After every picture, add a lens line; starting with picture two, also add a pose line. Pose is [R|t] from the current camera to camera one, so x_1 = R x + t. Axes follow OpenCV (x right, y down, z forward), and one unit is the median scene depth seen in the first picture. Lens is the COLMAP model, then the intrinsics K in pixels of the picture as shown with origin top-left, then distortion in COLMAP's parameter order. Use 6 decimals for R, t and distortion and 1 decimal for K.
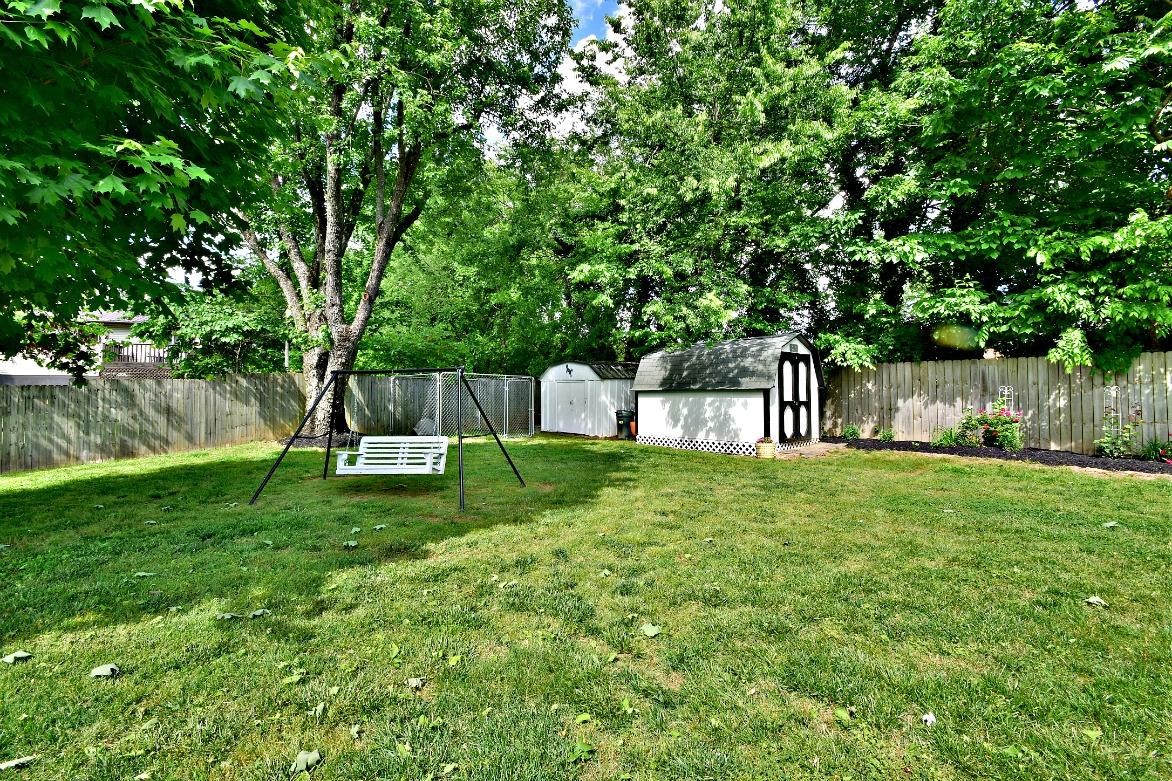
lens RADIAL K [[522.3, 0, 589.4], [0, 522.3, 392.3], [0, 0, 1]] dist [-0.004758, -0.001586]
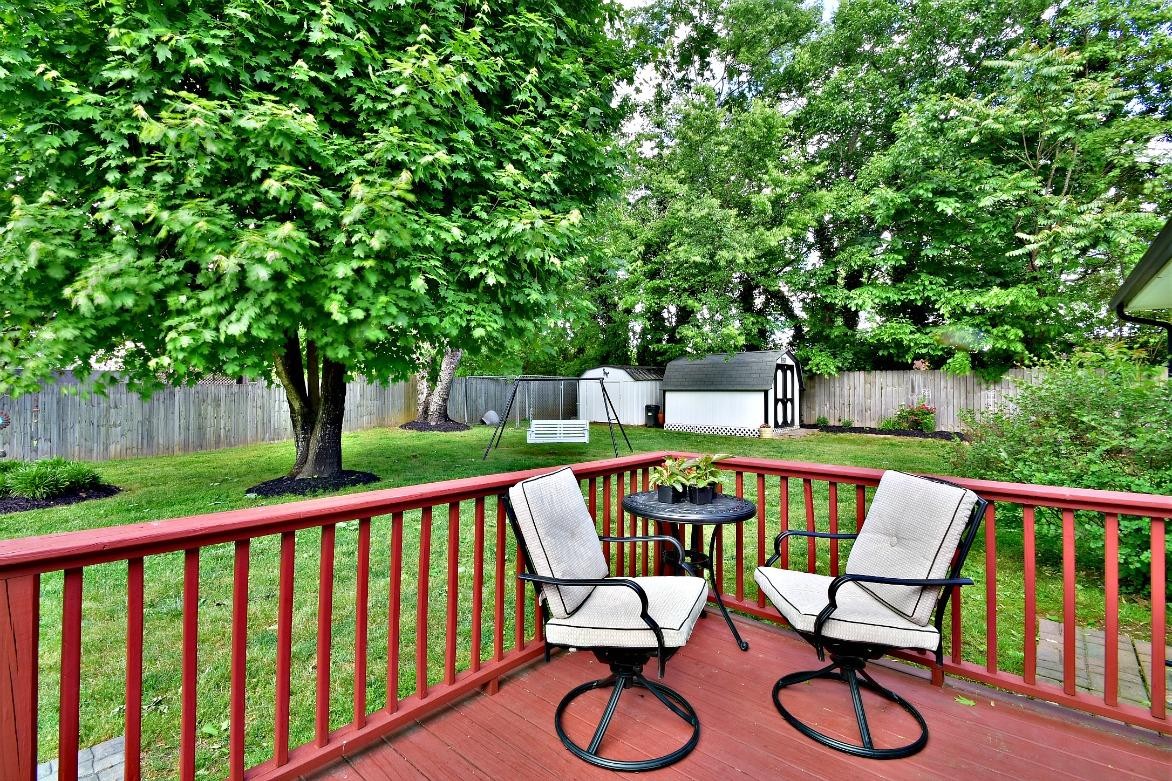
lens RADIAL K [[522.3, 0, 582.7], [0, 522.3, 390.6], [0, 0, 1]] dist [-0.004758, -0.001586]
pose [[0.998216, 0.007495, 0.059226, -0.238944], [-0.007828, 0.999955, 0.005396, -0.007876], [-0.059183, -0.005850, 0.998230, -0.383426]]
